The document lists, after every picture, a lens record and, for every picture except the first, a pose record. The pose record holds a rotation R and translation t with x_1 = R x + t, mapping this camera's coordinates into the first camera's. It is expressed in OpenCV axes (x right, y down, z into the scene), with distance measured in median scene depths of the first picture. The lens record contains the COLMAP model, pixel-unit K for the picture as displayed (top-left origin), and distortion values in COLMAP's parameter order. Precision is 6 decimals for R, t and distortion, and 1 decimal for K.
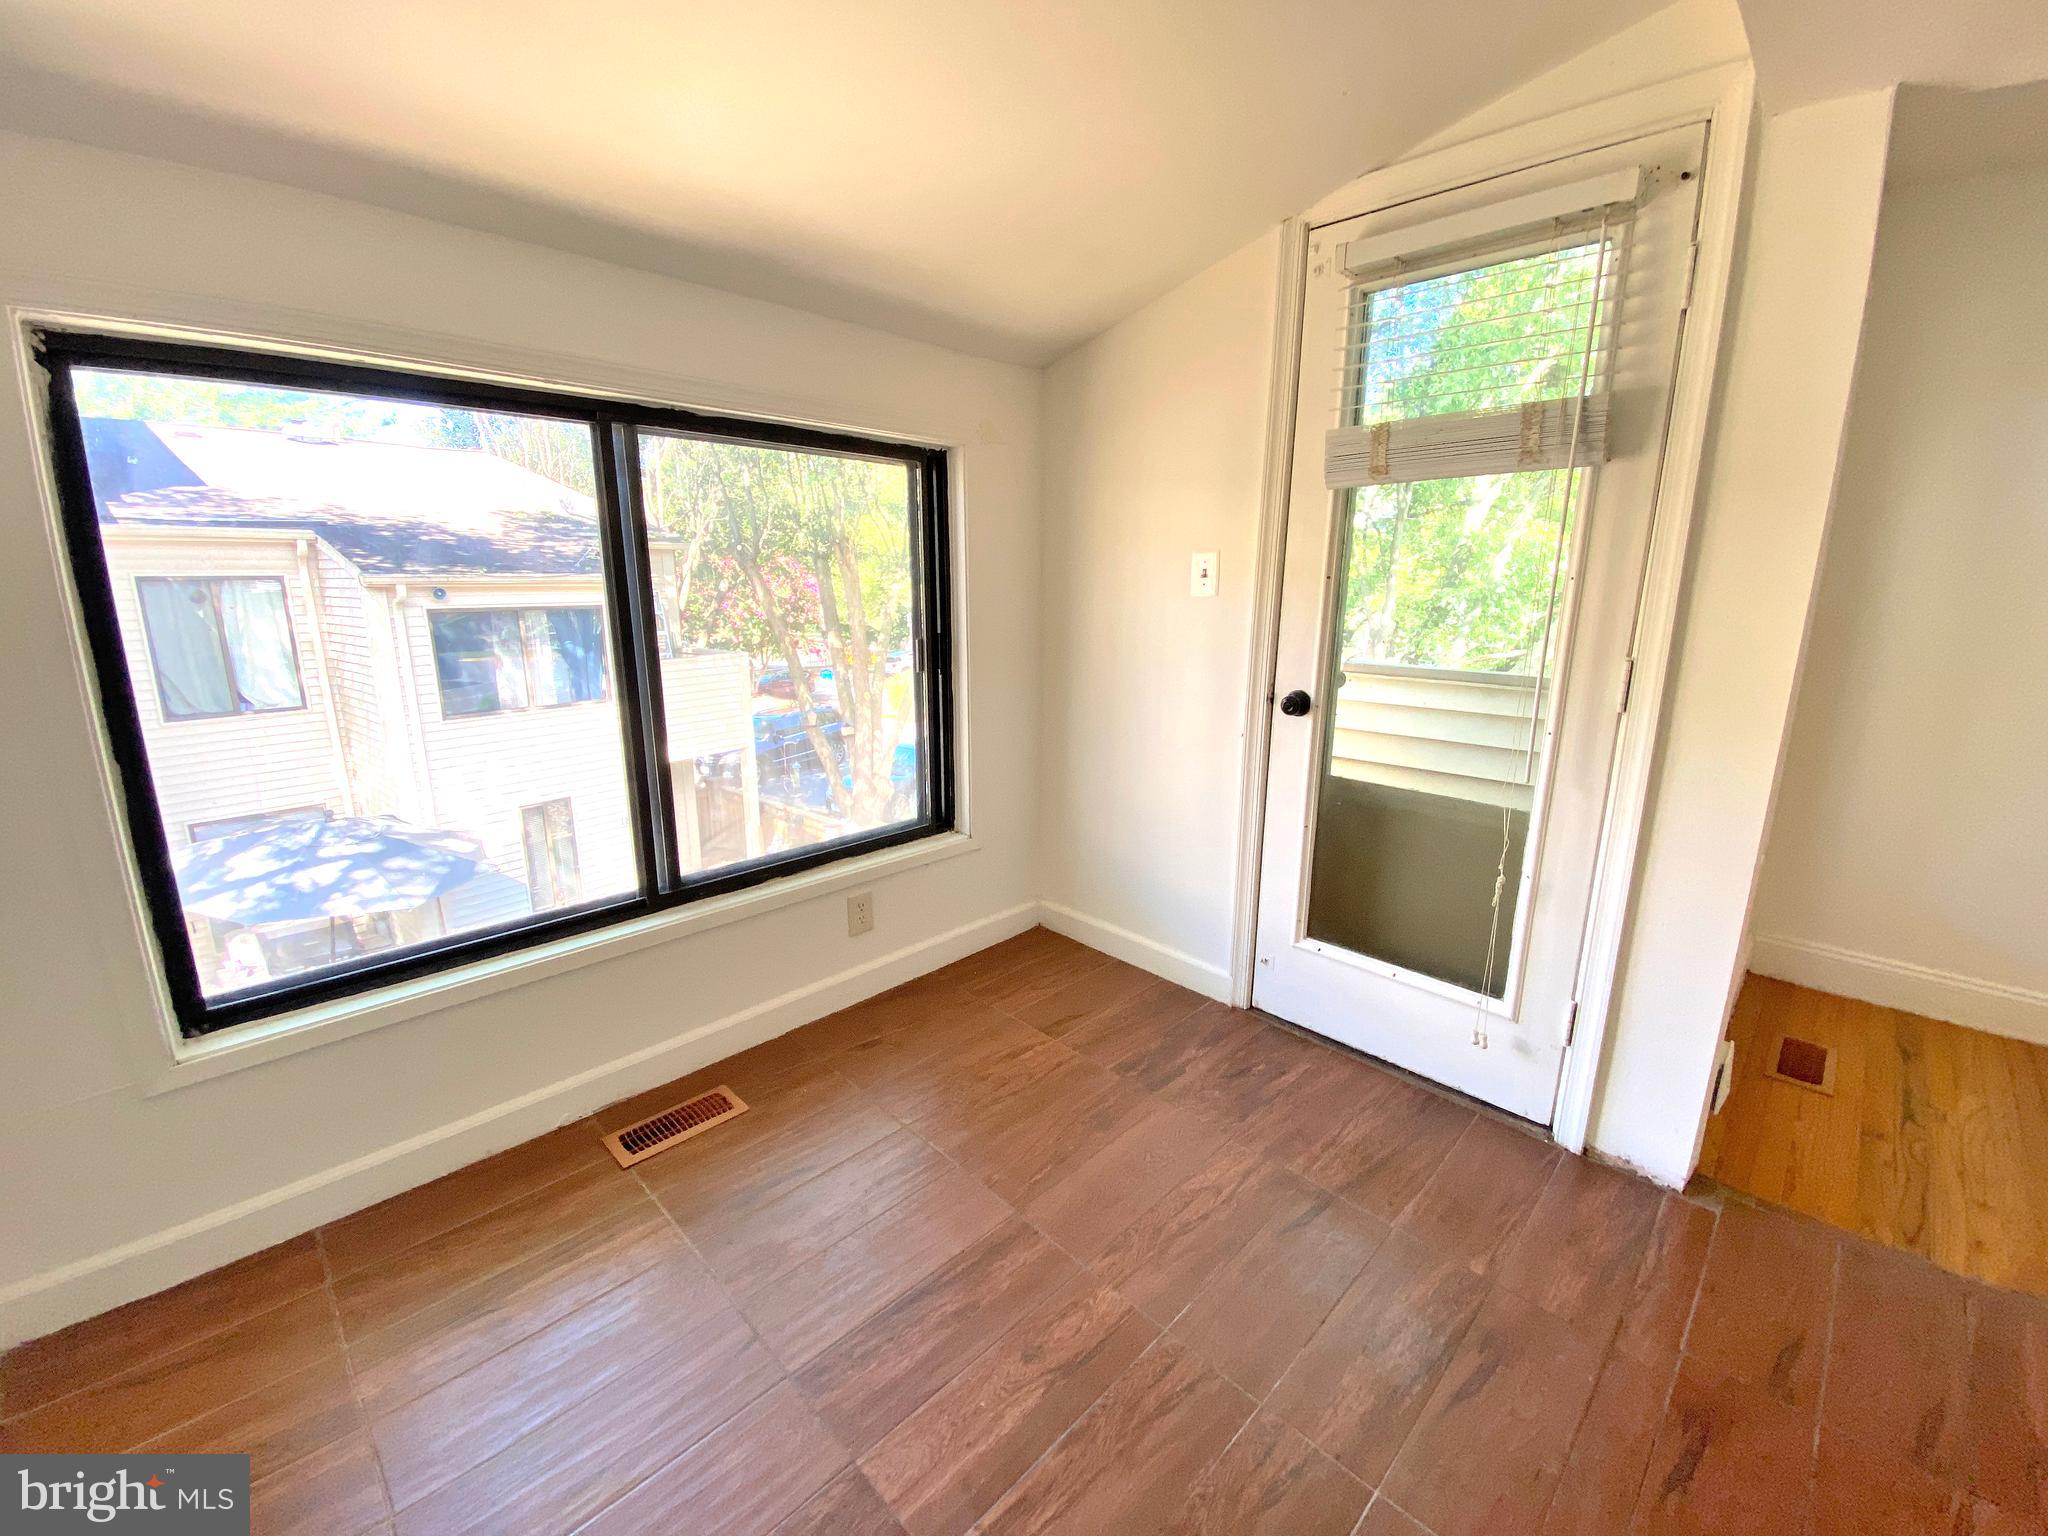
lens RADIAL K [[827.5, 0, 1028.1], [0, 827.5, 762.7], [0, 0, 1]] dist [0.023571, -0.019152]
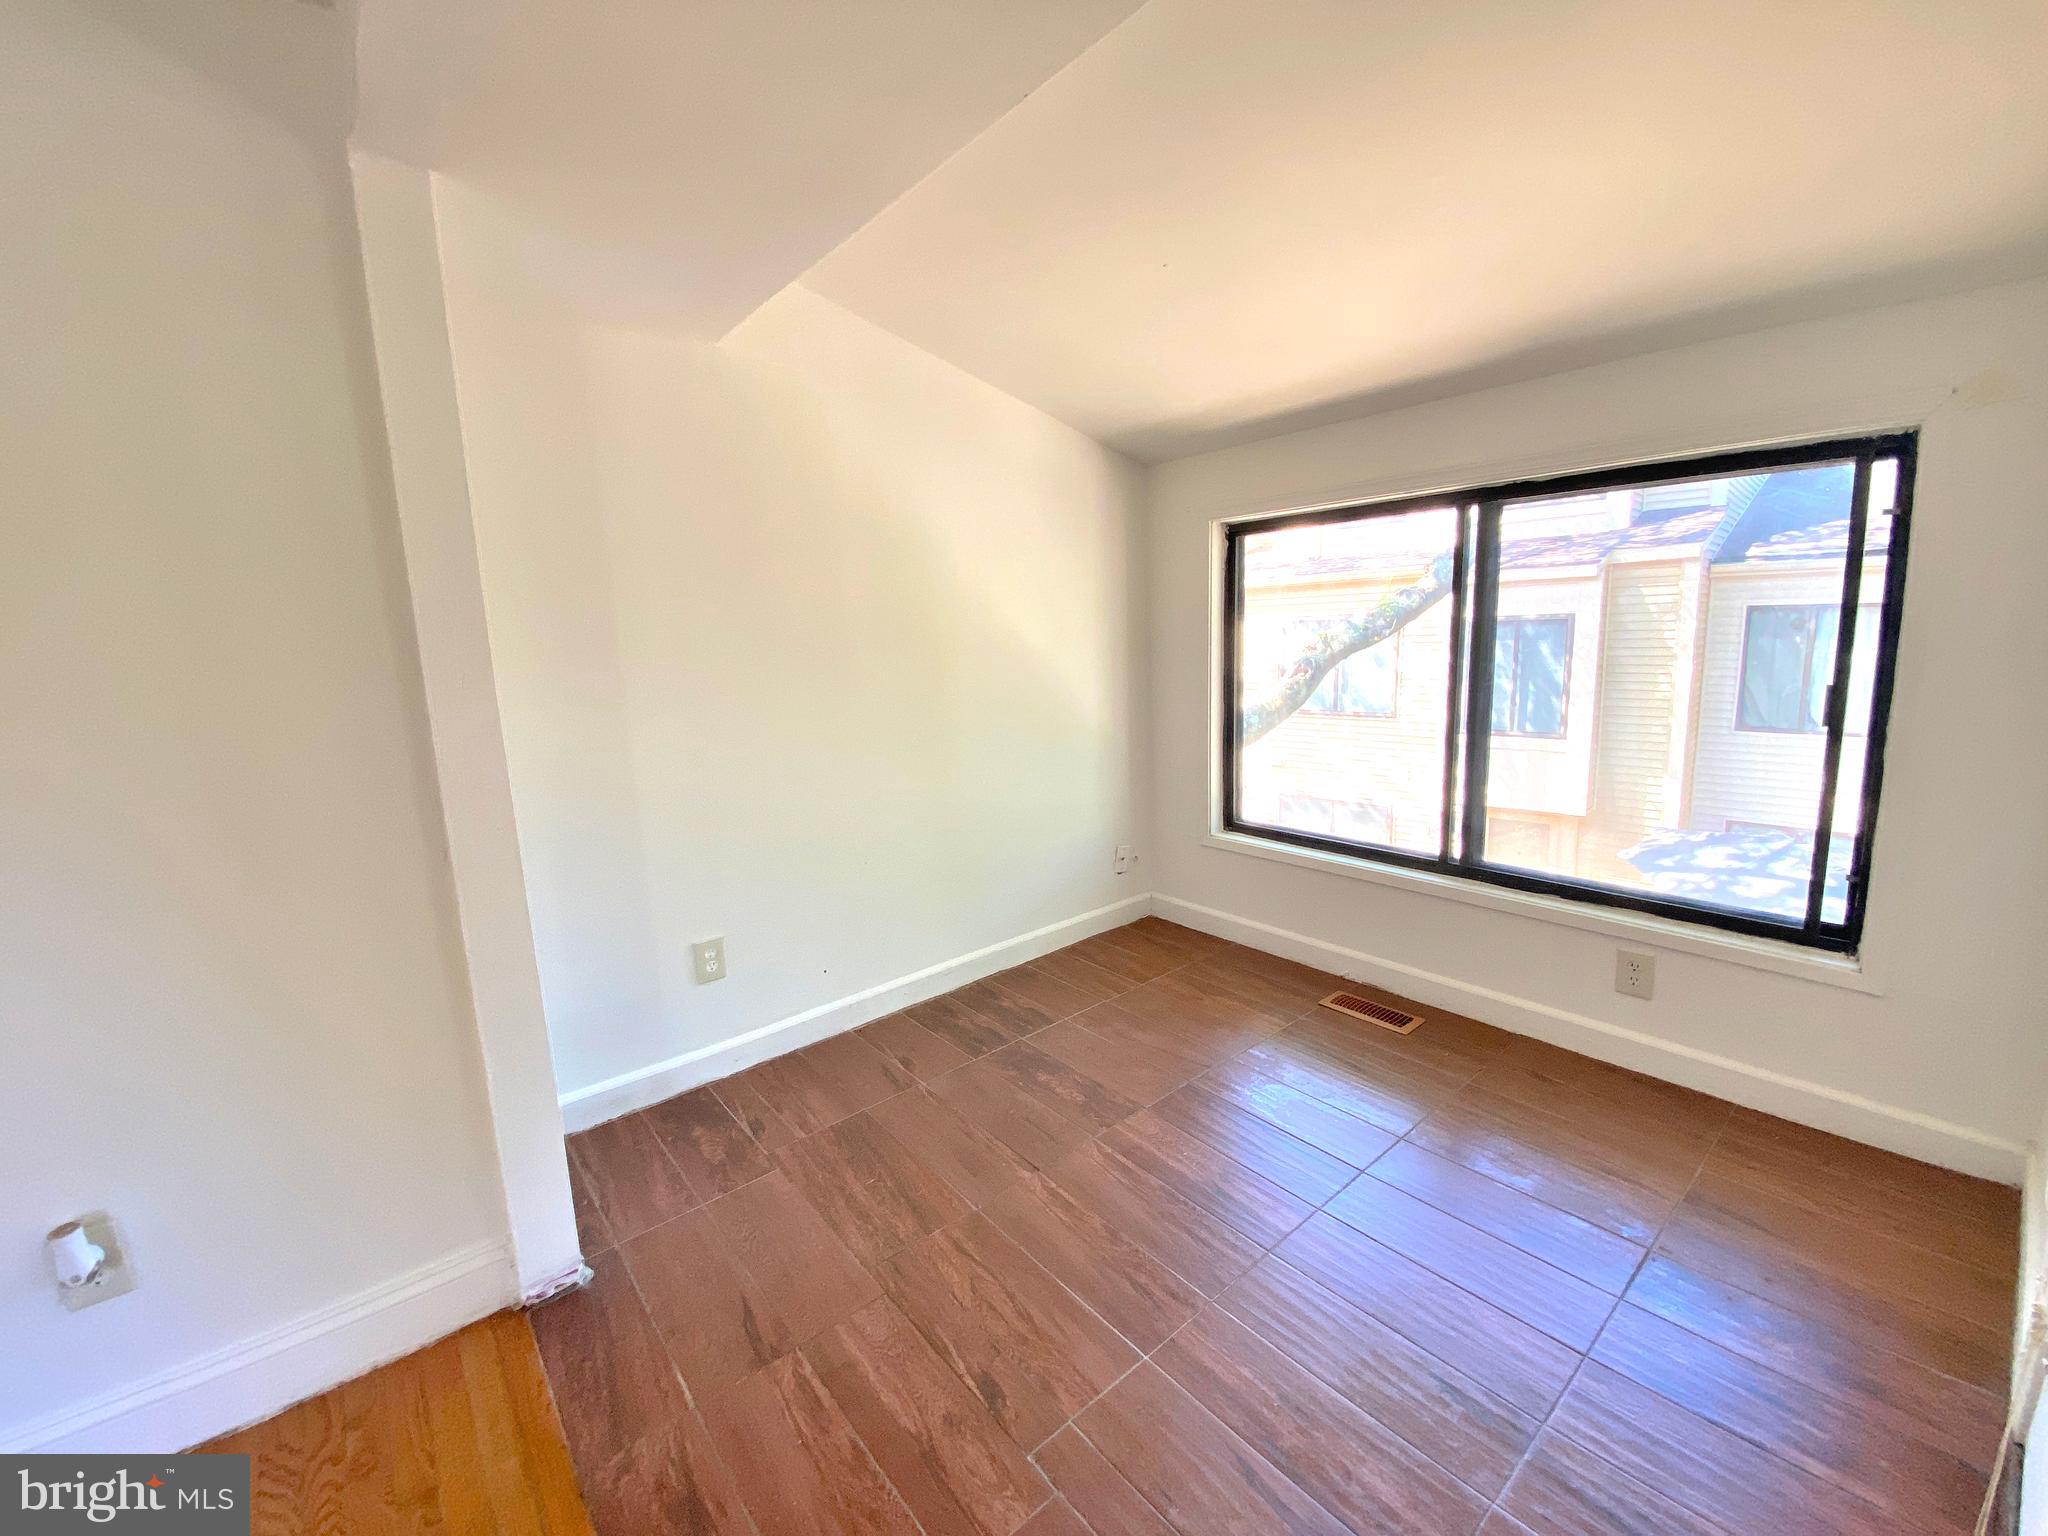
lens RADIAL K [[827.5, 0, 1028.1], [0, 827.5, 762.7], [0, 0, 1]] dist [0.023571, -0.019152]
pose [[-0.083580, 0.160866, -0.983431, 0.835783], [-0.187855, 0.966646, 0.174086, -0.090821], [0.978634, 0.199292, -0.050572, 0.391461]]
